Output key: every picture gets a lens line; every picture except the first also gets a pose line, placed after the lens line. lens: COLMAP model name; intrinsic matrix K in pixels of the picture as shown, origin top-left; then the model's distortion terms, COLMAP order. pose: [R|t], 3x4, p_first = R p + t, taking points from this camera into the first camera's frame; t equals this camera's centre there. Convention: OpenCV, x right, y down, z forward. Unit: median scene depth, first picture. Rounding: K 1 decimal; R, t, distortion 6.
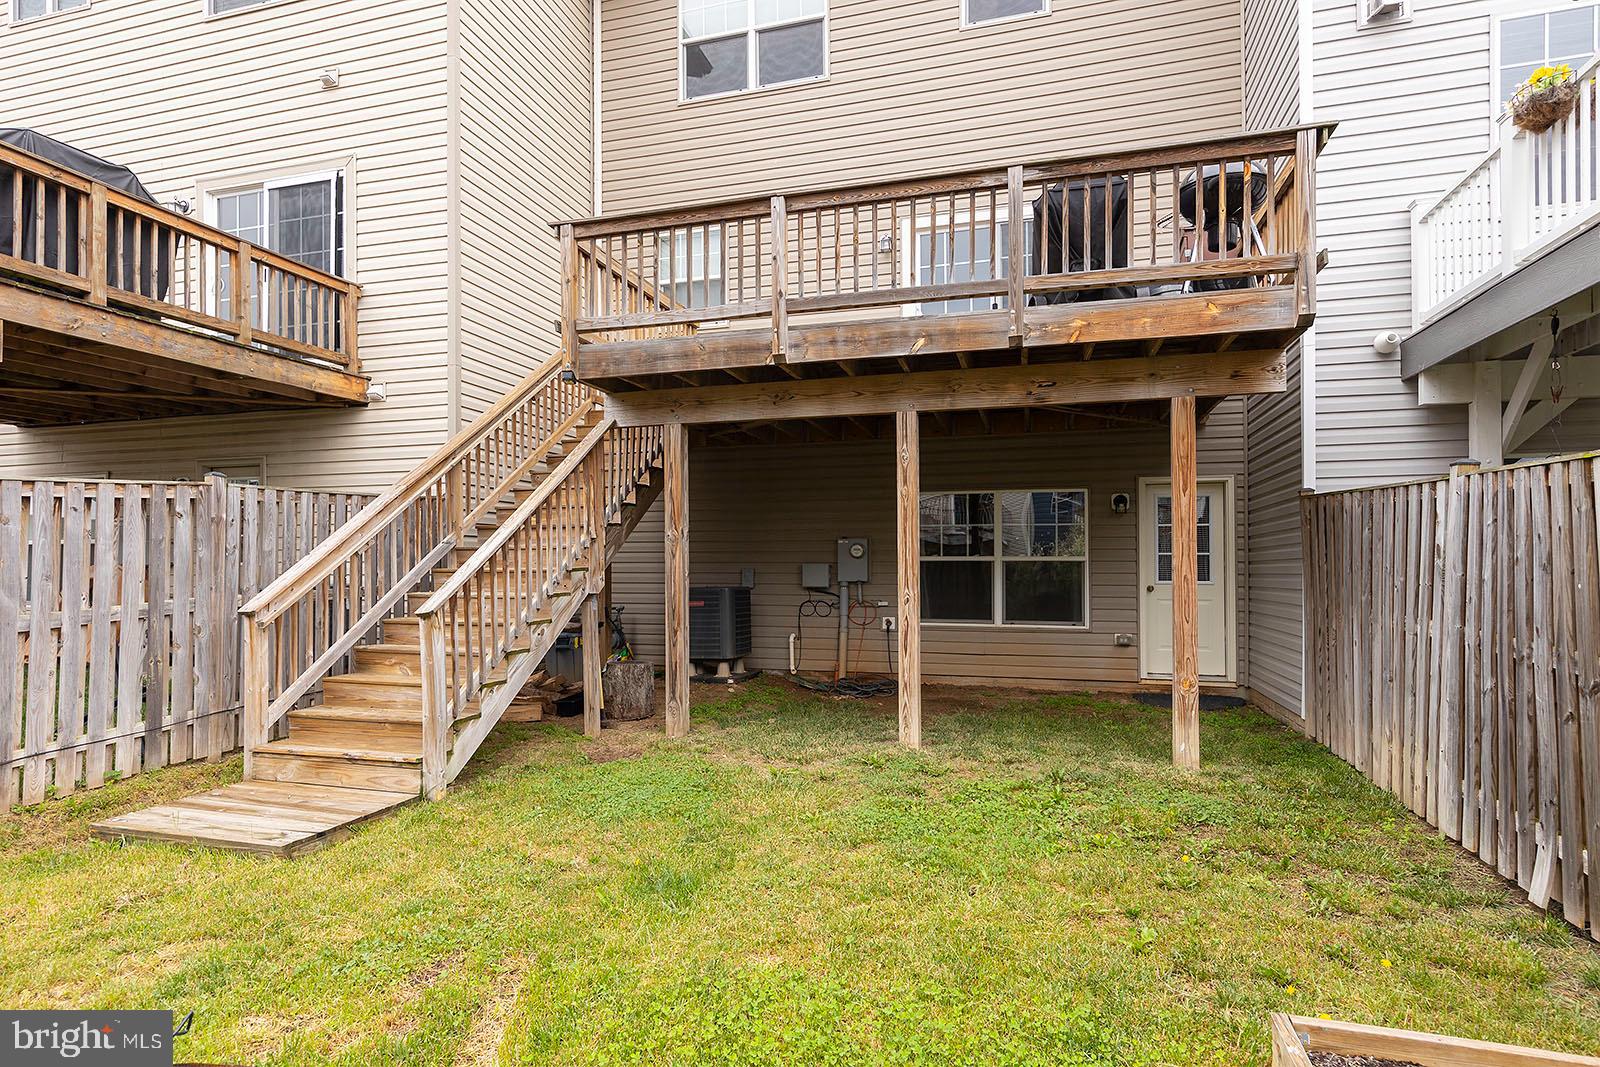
lens RADIAL K [[791.1, 0, 800.0], [0, 791.1, 533.5], [0, 0, 1]] dist [-0.000167, 0.000979]
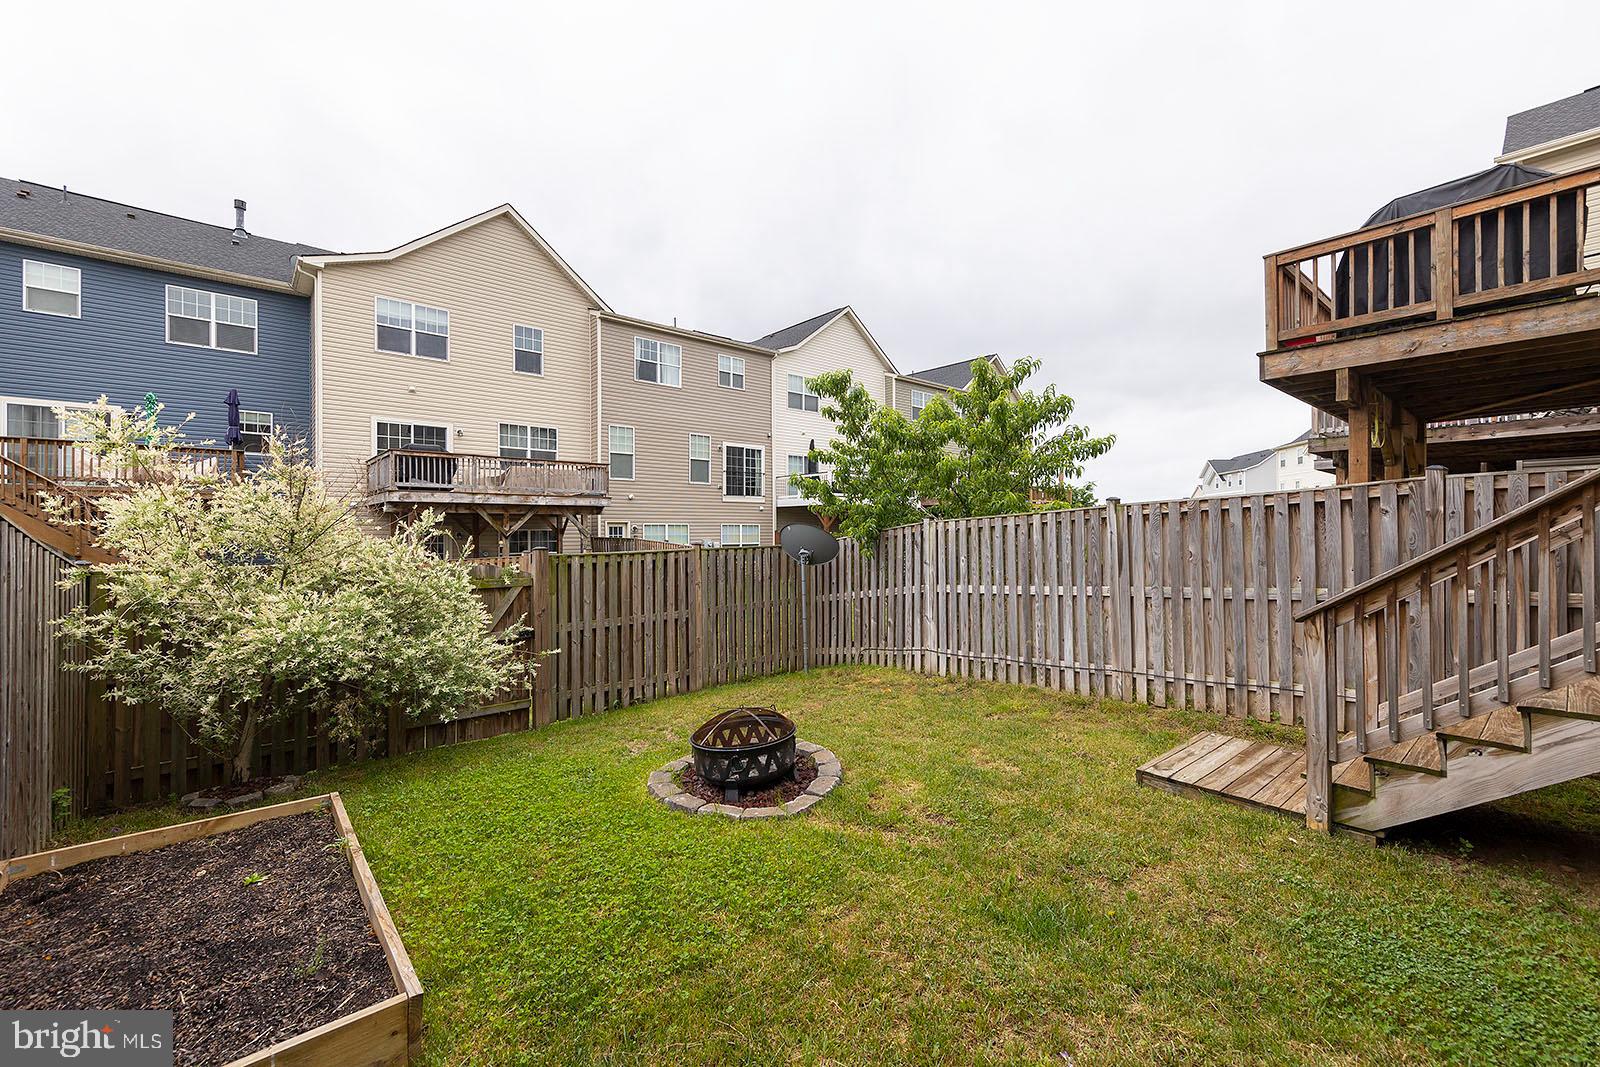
lens RADIAL K [[686.6, 0, 791.0], [0, 686.6, 529.7], [0, 0, 1]] dist [0.001363, -0.000044]
pose [[-0.561123, -0.005890, -0.827711, 0.436833], [0.022794, 0.999485, -0.022566, 0.004443], [0.827418, -0.031529, -0.560700, 0.818820]]
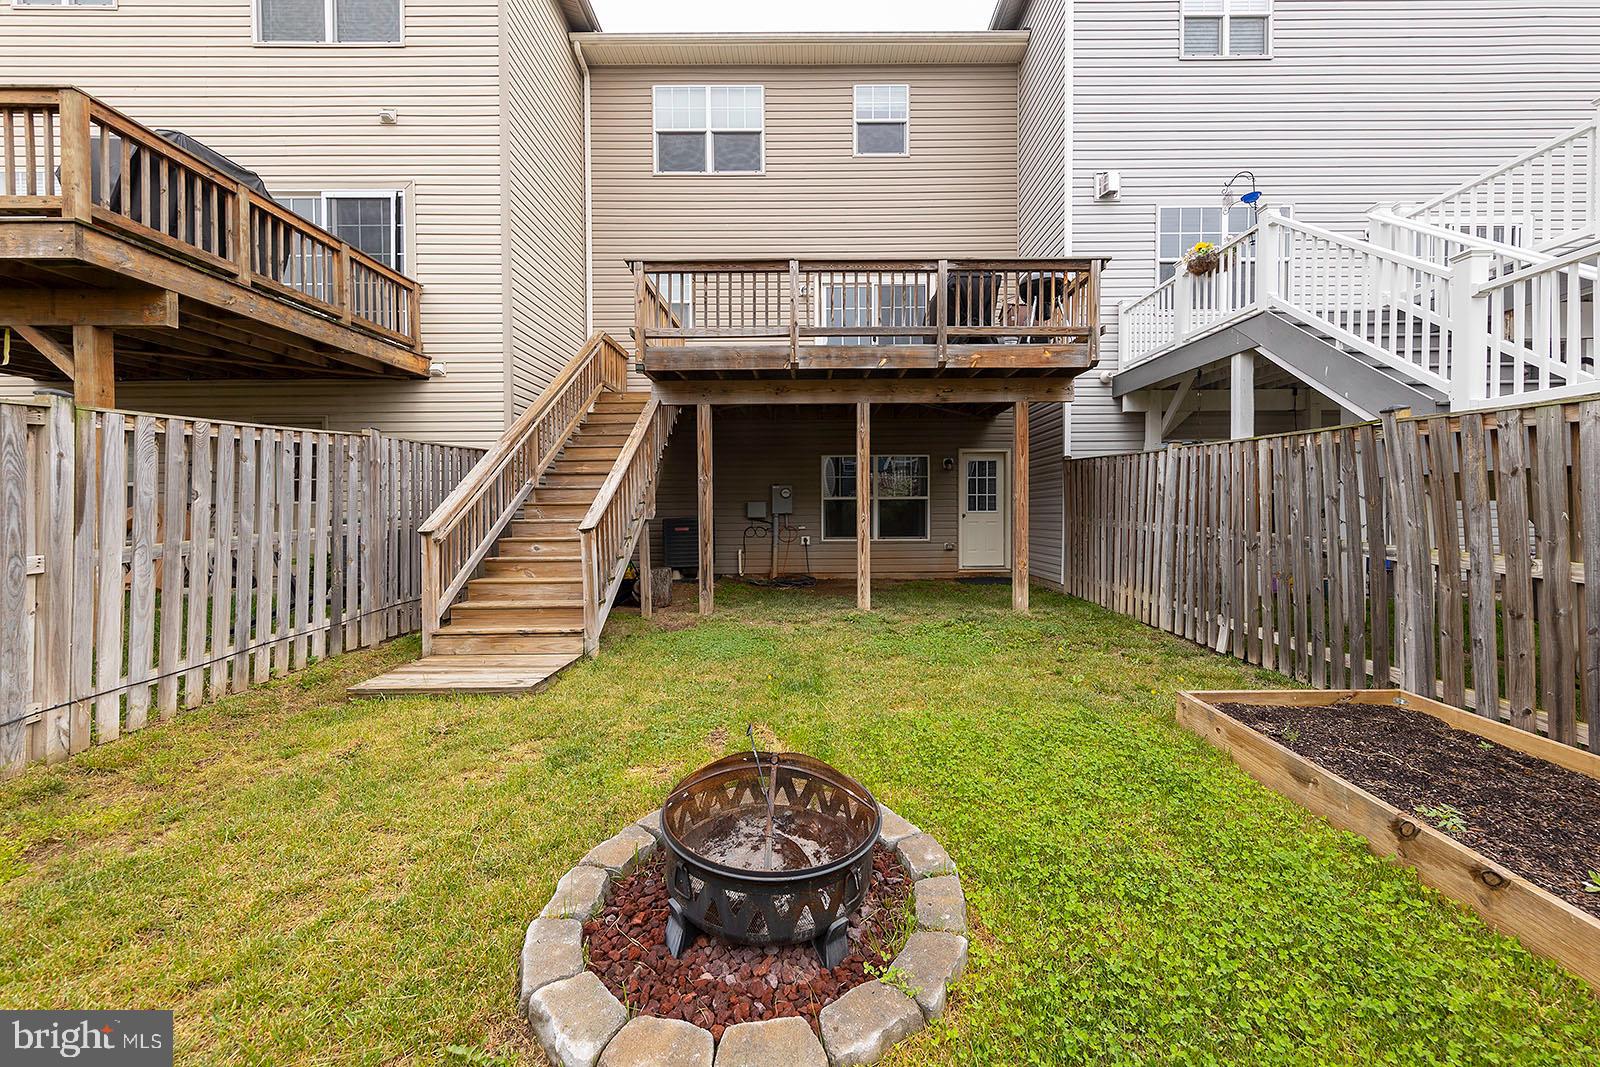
lens RADIAL K [[563.8, 0, 797.6], [0, 563.8, 501.8], [0, 0, 1]] dist [0.001024, -0.000168]
pose [[0.964026, -0.001859, 0.265801, -0.312464], [-0.004290, 0.999736, 0.022551, 0.022230], [-0.265773, -0.022880, 0.963764, -0.077805]]
